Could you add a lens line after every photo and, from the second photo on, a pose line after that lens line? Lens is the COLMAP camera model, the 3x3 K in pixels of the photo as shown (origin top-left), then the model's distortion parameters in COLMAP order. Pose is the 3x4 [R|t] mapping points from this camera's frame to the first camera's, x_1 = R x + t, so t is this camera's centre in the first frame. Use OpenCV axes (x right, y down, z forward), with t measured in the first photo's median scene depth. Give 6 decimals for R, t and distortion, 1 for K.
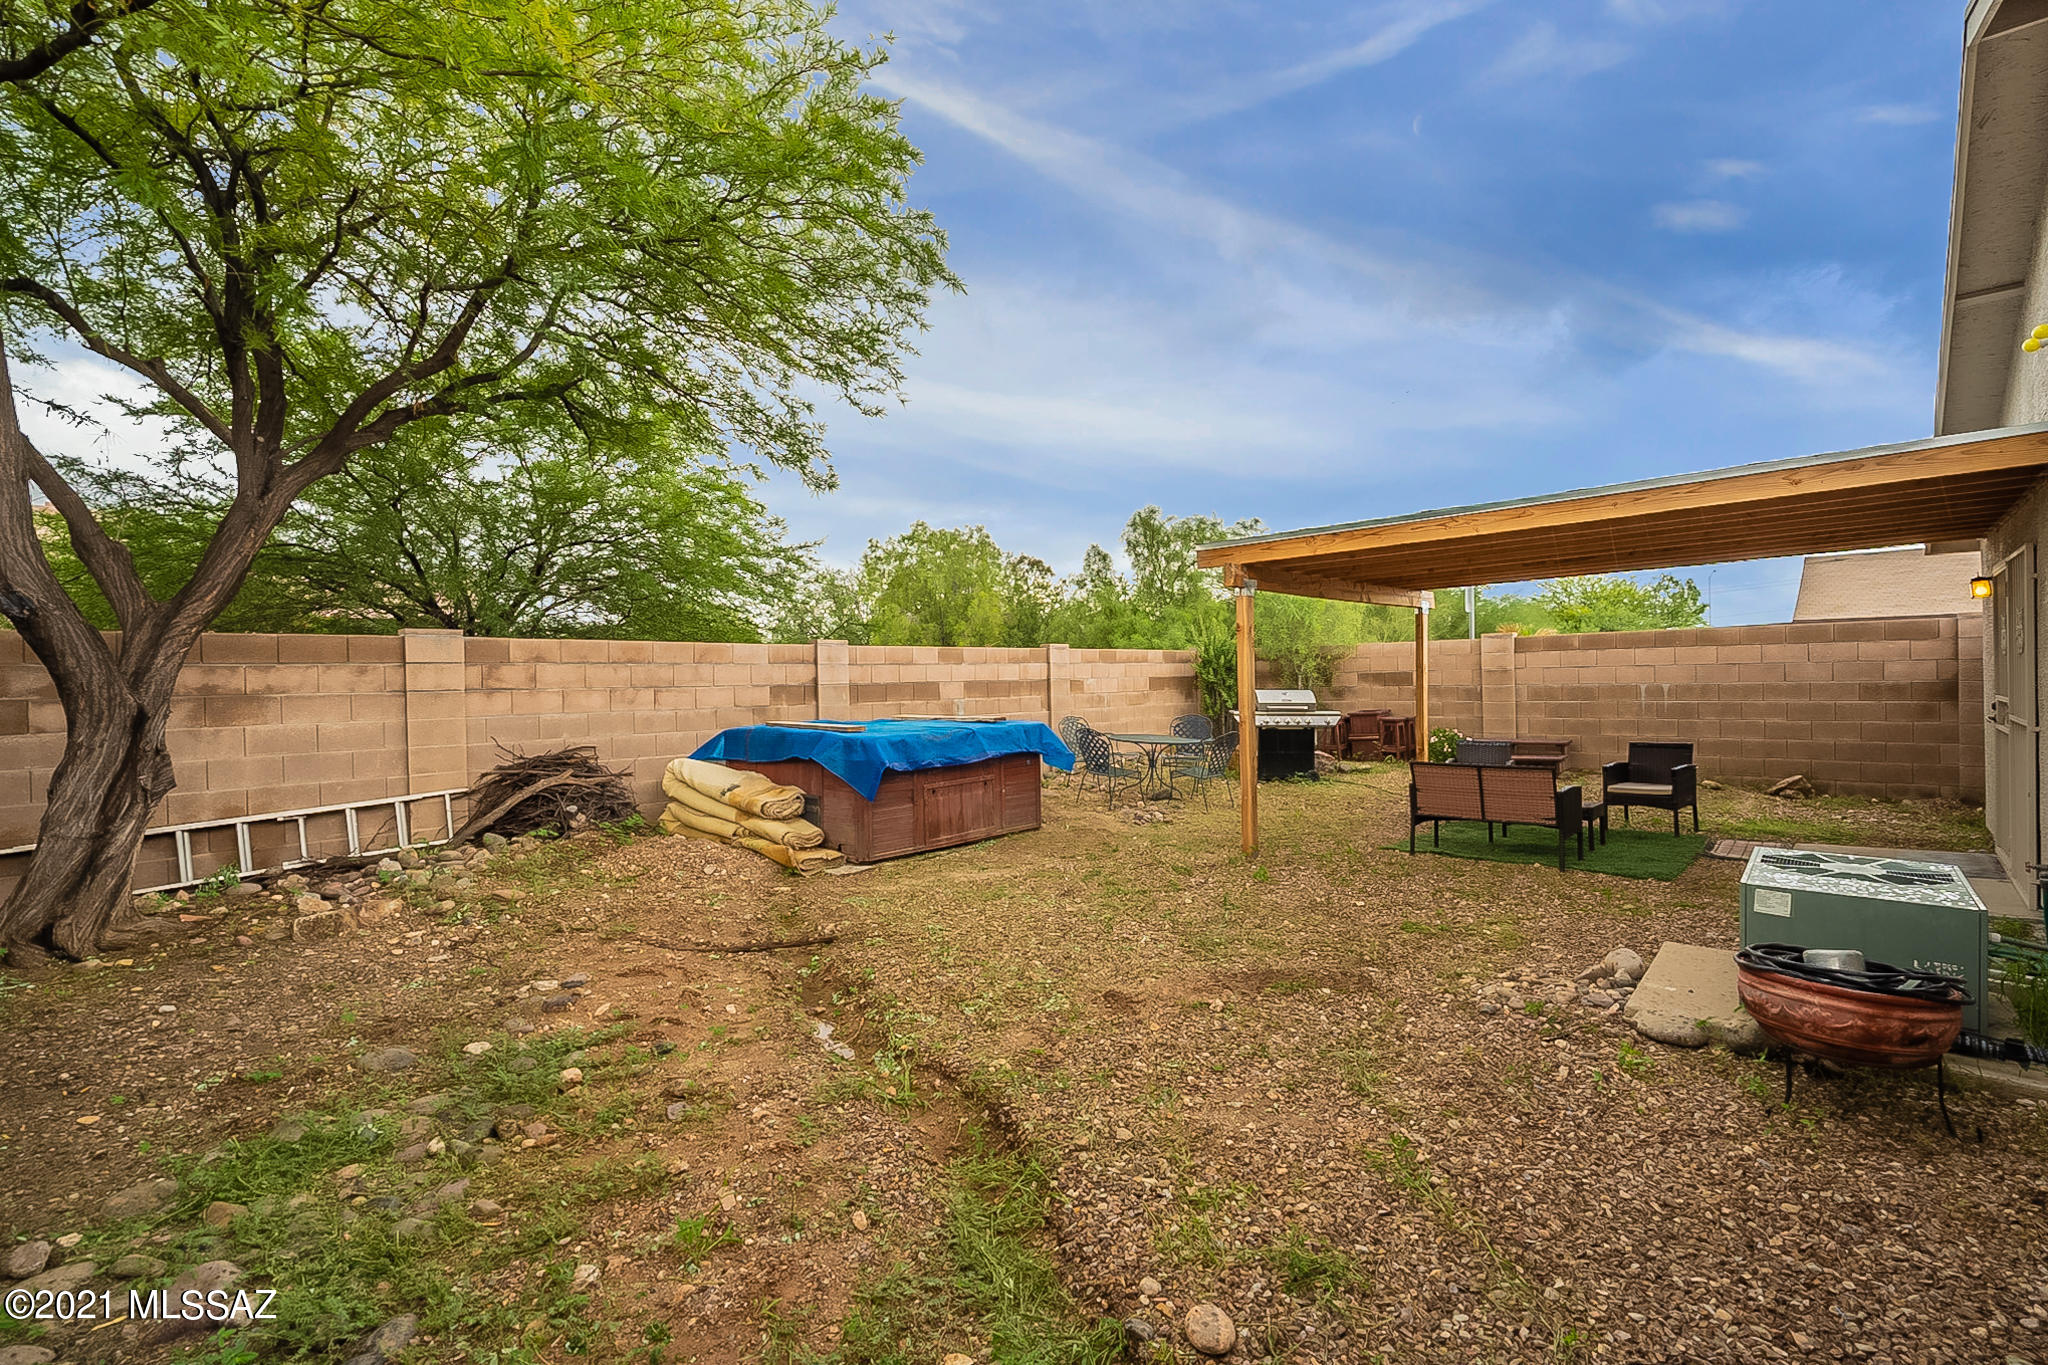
lens RADIAL K [[927.5, 0, 1031.8], [0, 927.5, 686.1], [0, 0, 1]] dist [-0.004722, -0.000187]
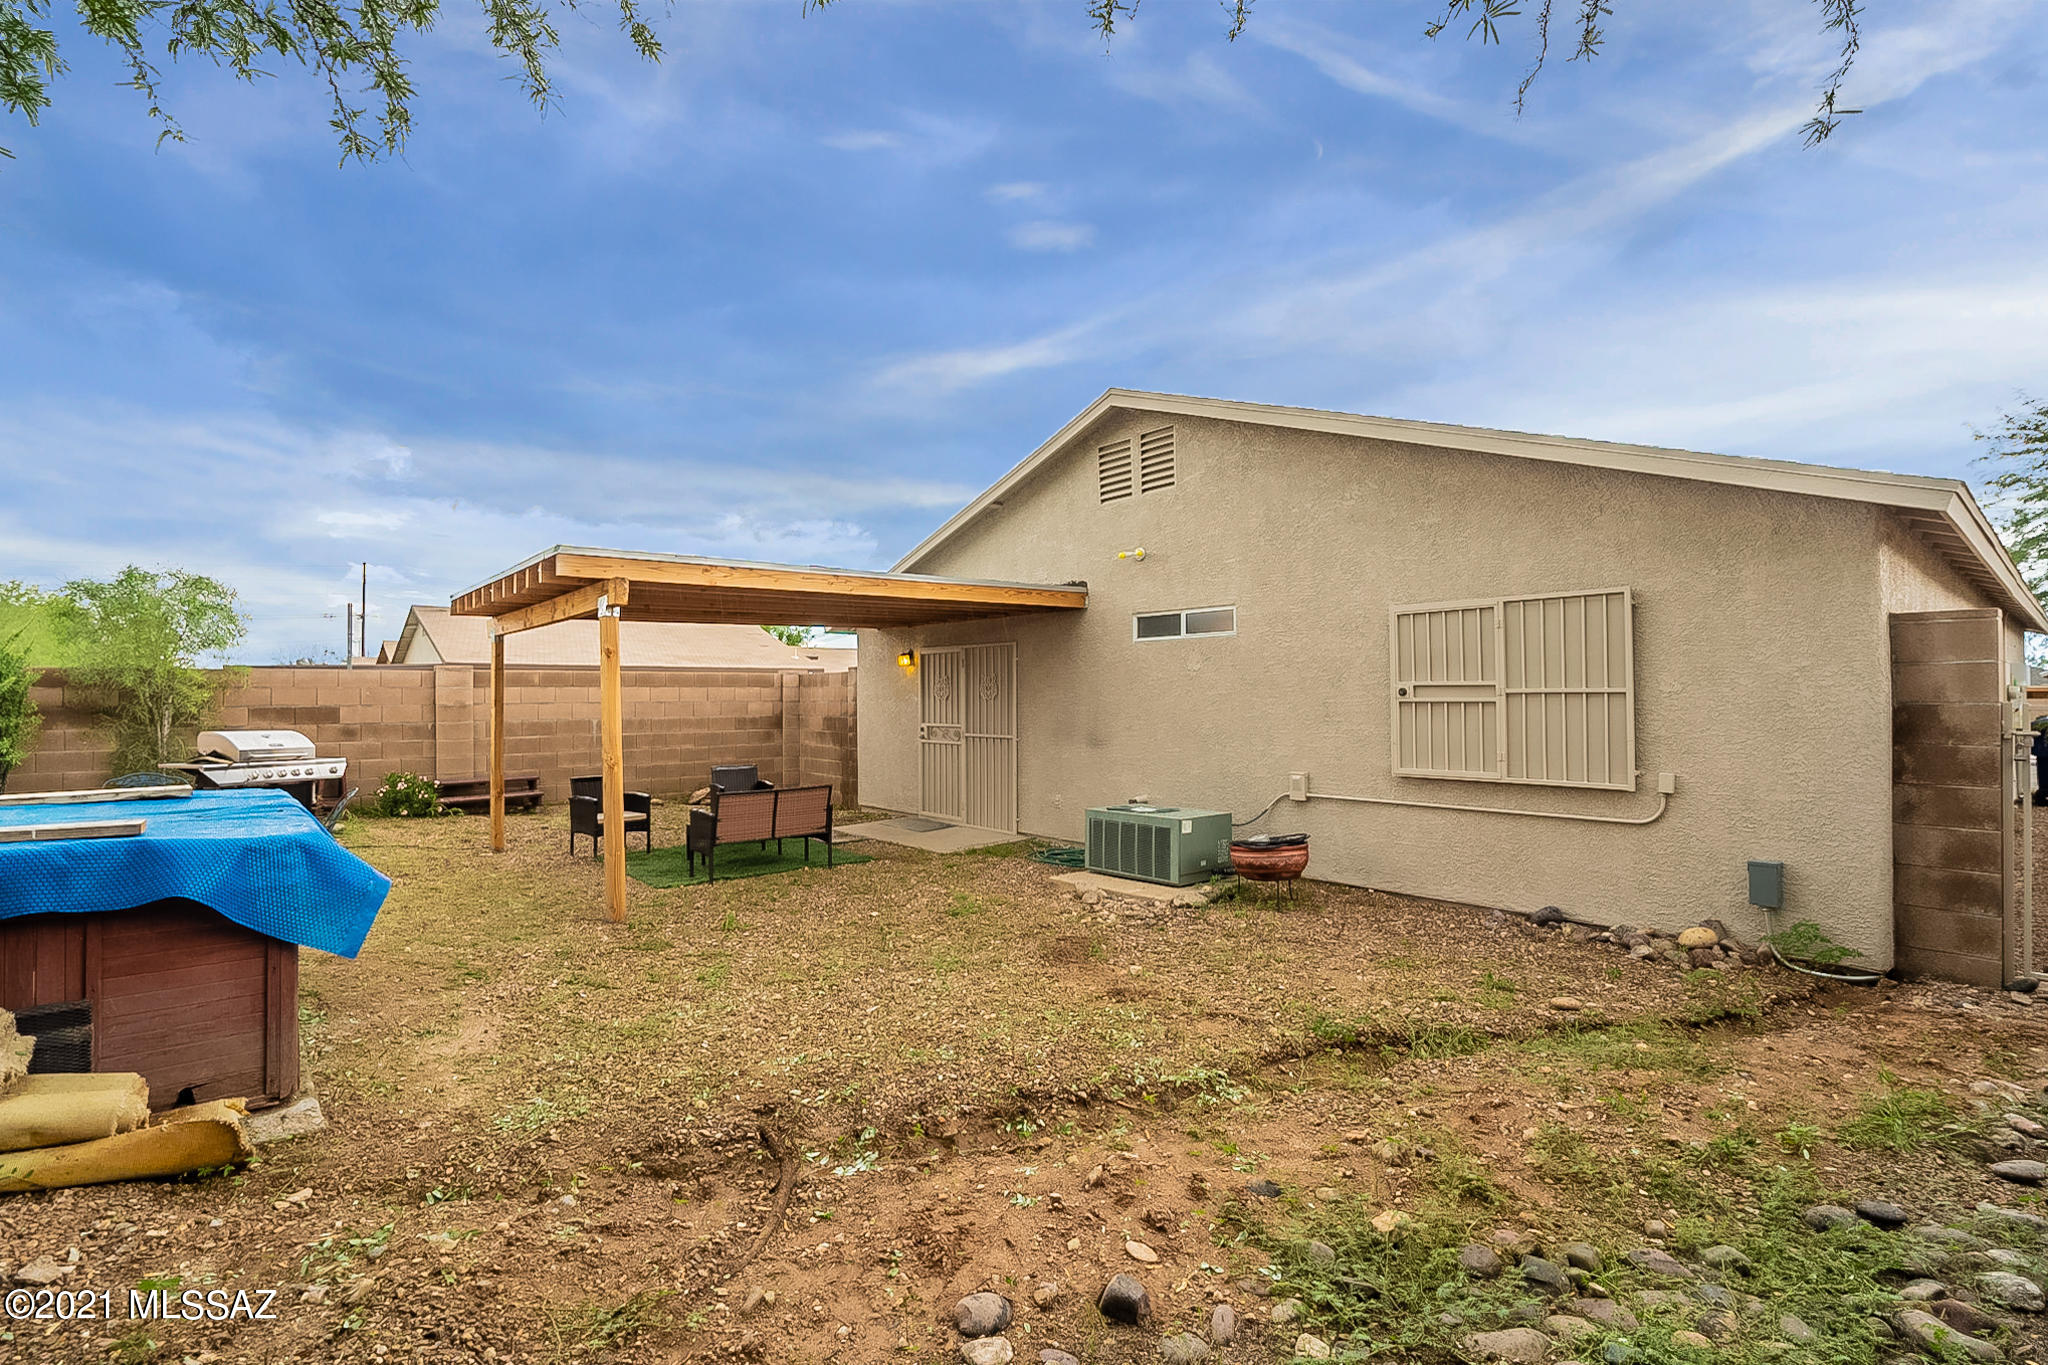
lens RADIAL K [[927.5, 0, 1029.6], [0, 927.5, 683.0], [0, 0, 1]] dist [-0.004722, -0.000187]
pose [[0.129026, 0.030030, 0.991186, -0.407490], [0.009075, 0.999464, -0.031462, -0.006518], [-0.991600, 0.013054, 0.128684, 0.364007]]
